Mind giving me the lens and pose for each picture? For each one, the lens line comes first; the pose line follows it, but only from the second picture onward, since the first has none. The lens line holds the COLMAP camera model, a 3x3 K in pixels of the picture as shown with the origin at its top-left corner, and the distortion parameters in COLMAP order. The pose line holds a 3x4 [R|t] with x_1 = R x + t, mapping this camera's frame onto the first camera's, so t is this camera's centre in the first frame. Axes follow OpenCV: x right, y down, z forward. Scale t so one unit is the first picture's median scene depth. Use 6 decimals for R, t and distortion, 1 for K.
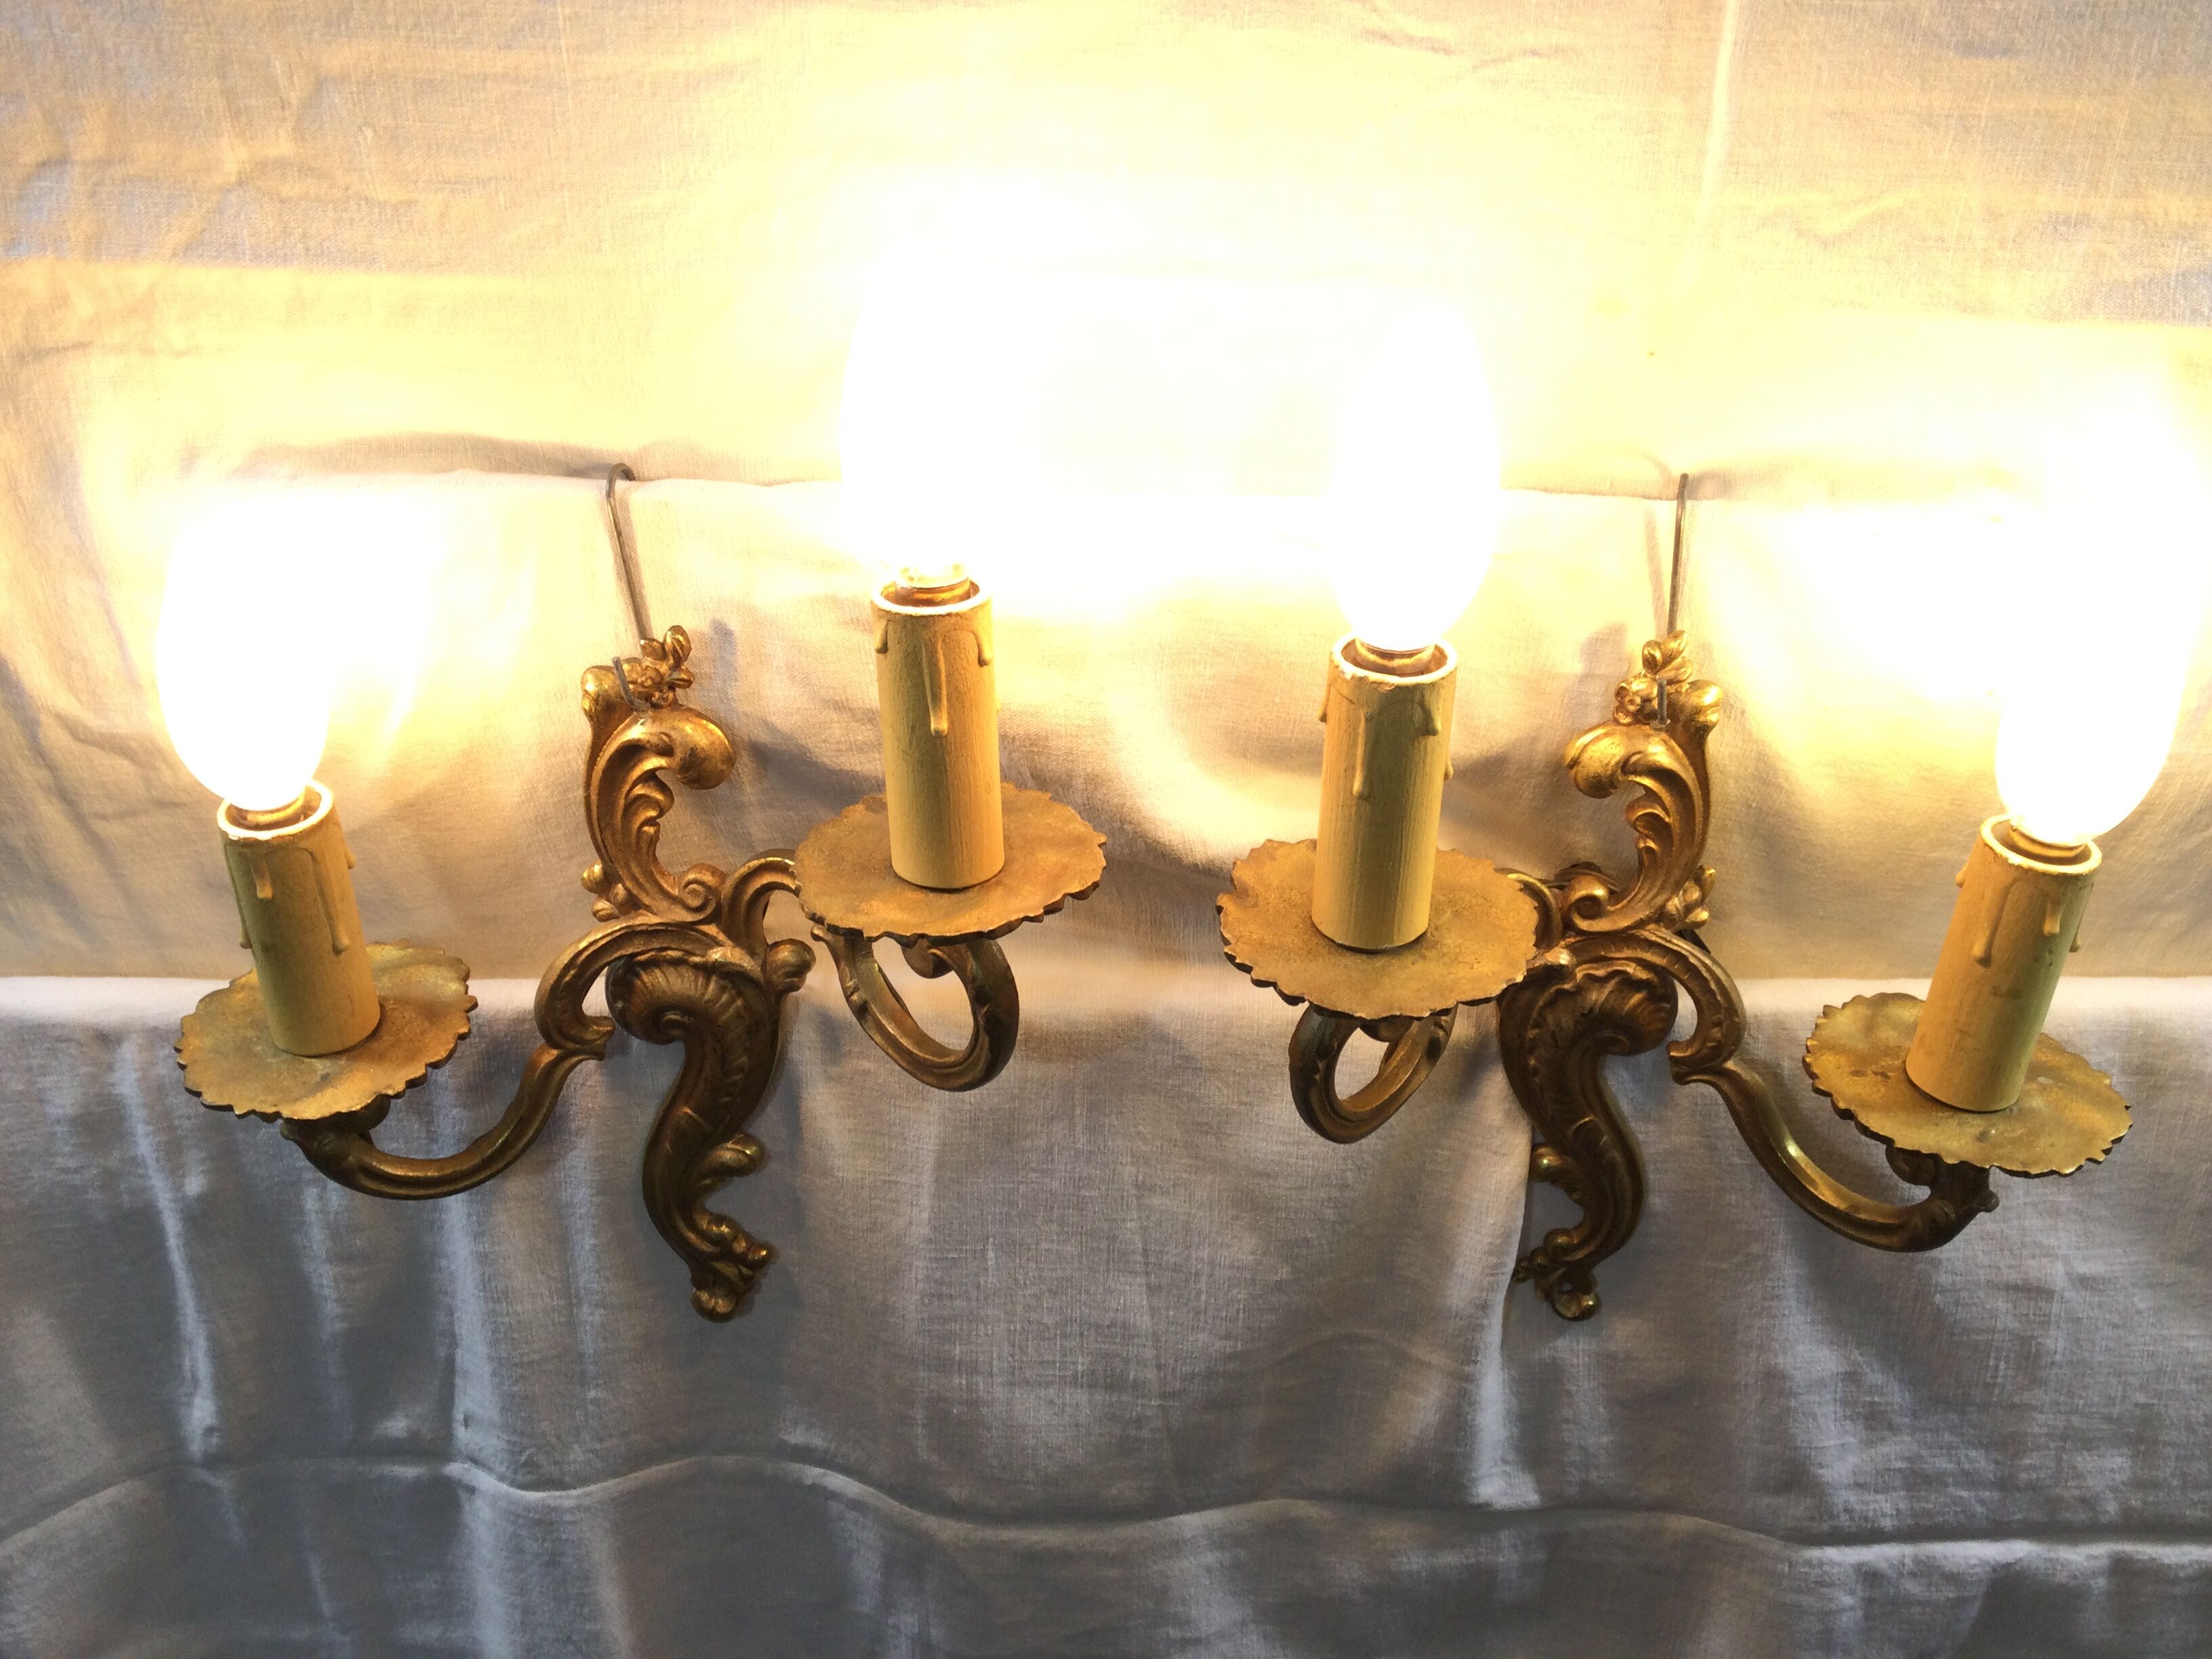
lens RADIAL K [[2052.2, 0, 1106.7], [0, 2052.2, 831.7], [0, 0, 1]] dist [0.020352, 0.000000]
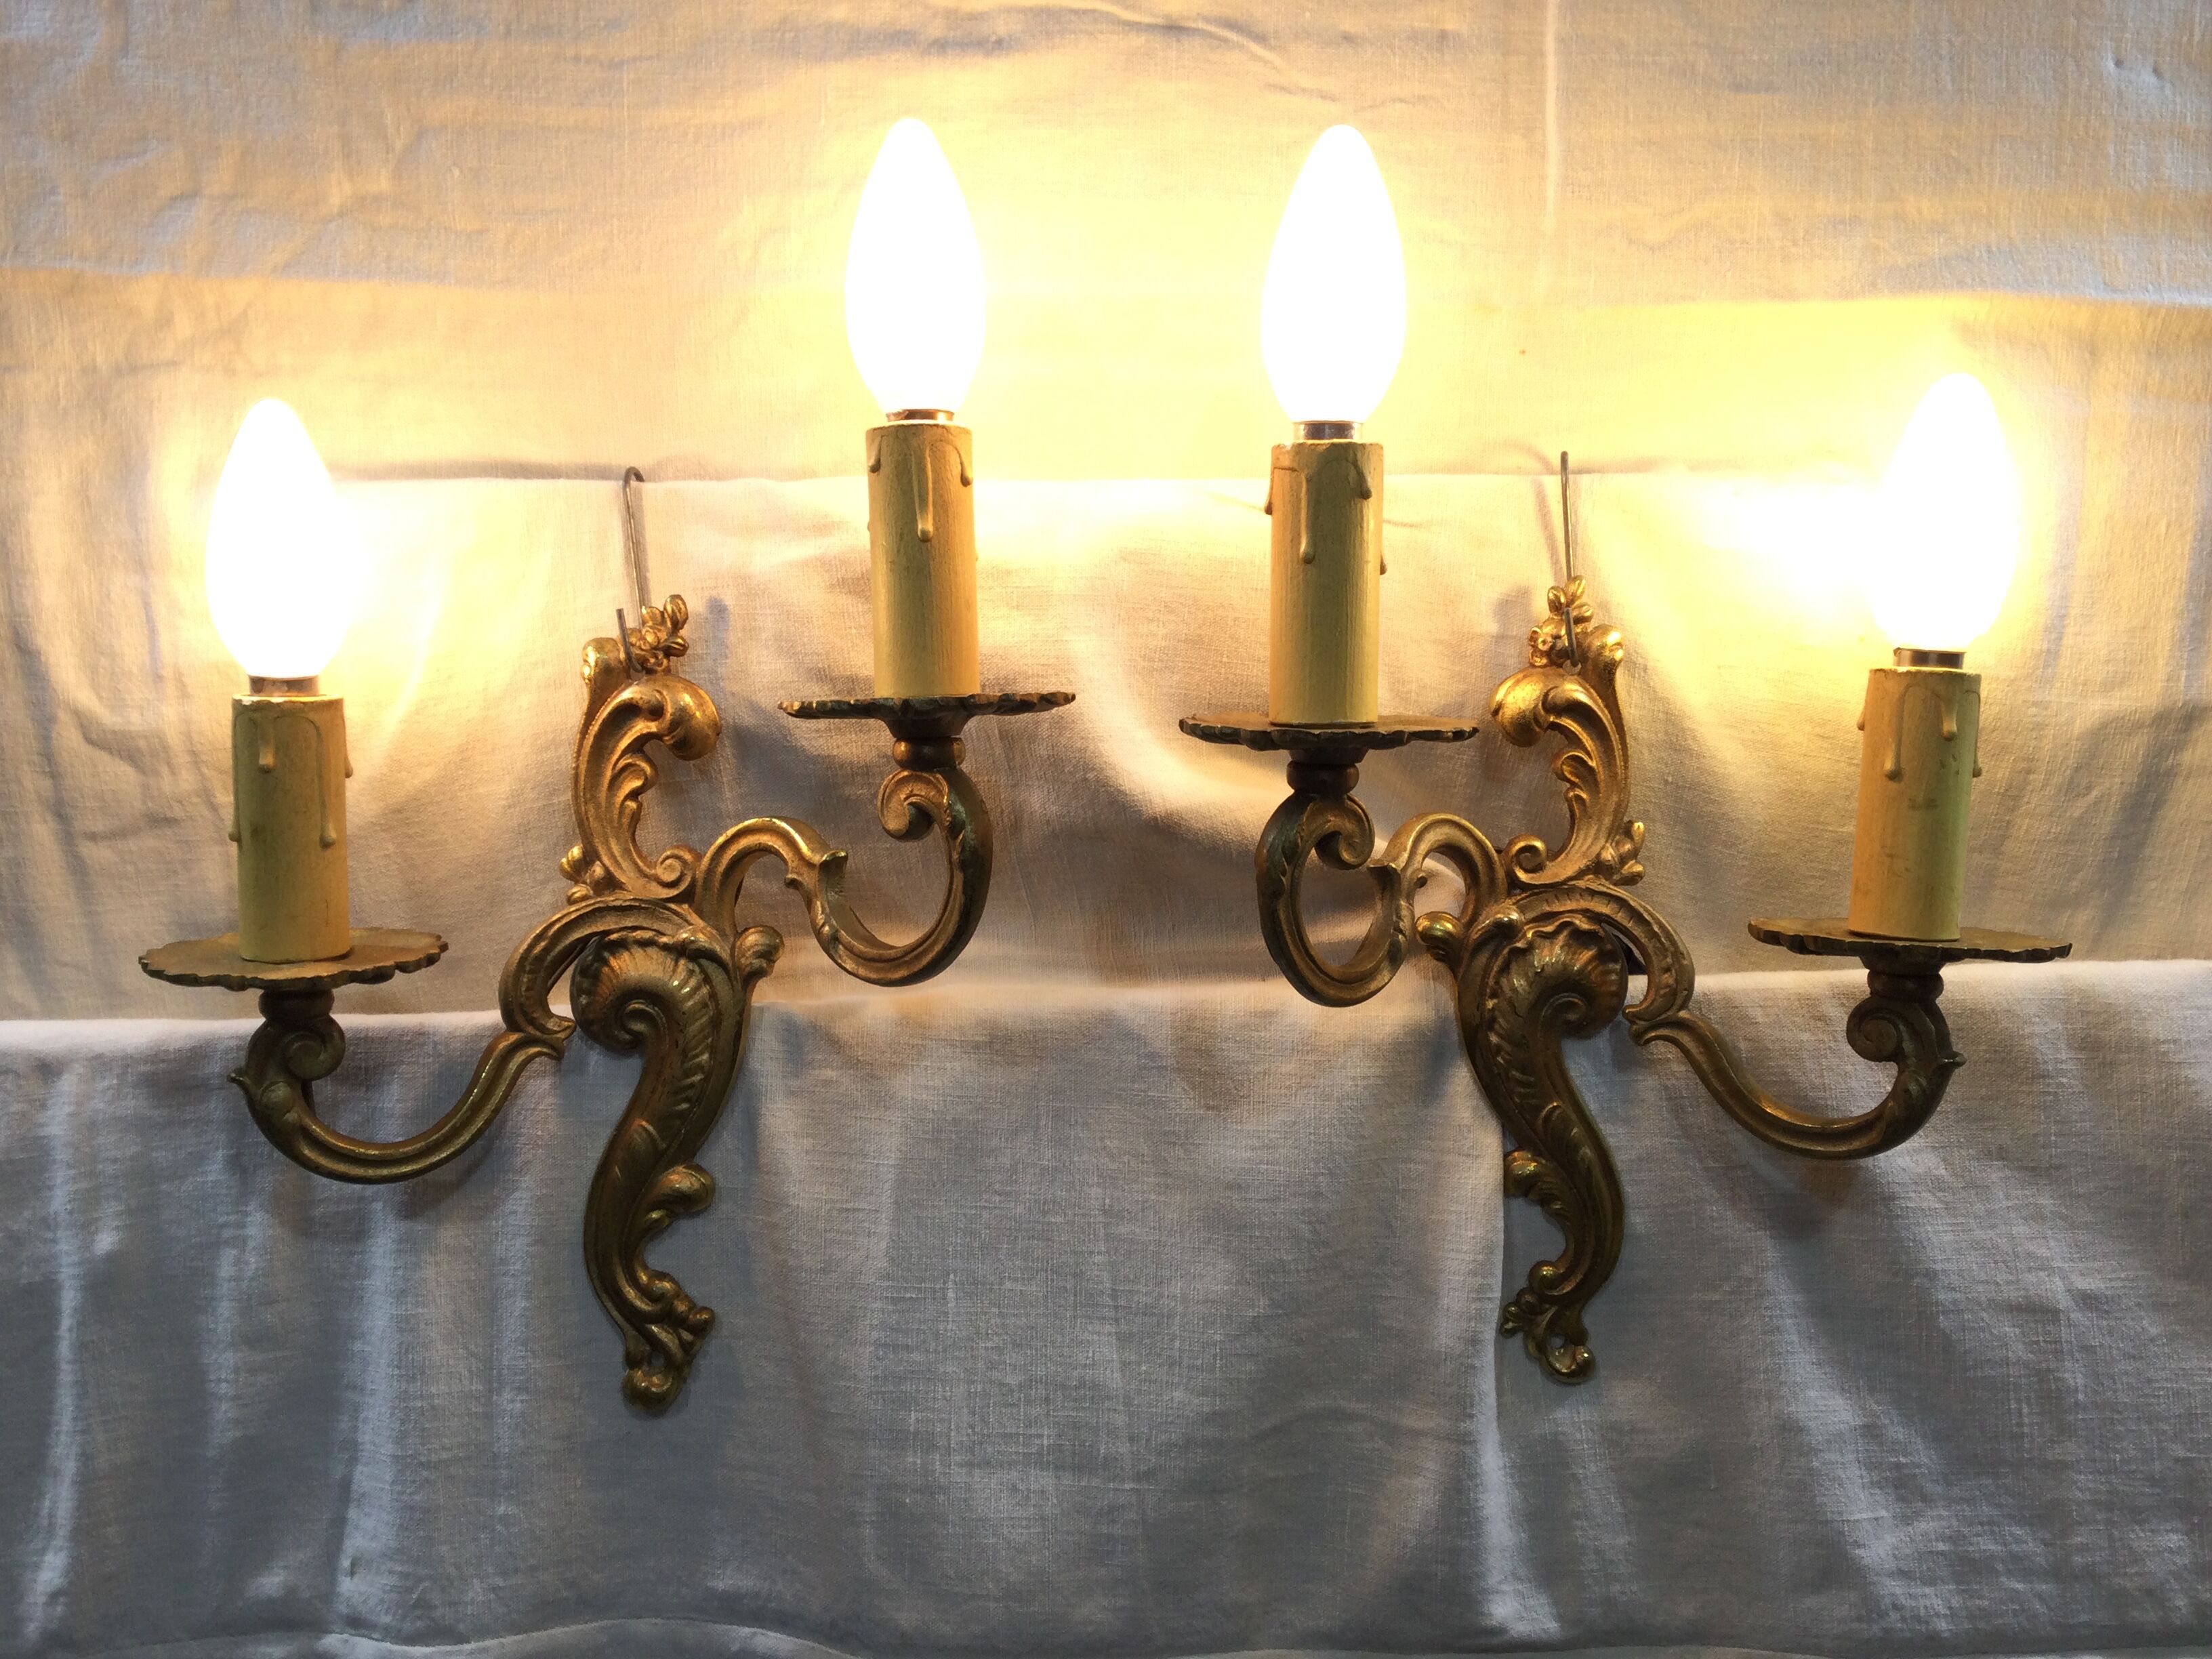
lens RADIAL K [[1995.5, 0, 1097.5], [0, 1995.5, 778.4], [0, 0, 1]] dist [0.038335, -0.046771]
pose [[0.998996, -0.008256, 0.044028, -0.027493], [0.026848, 0.897132, -0.440947, 0.398179], [-0.035858, 0.441686, 0.896453, 0.065802]]
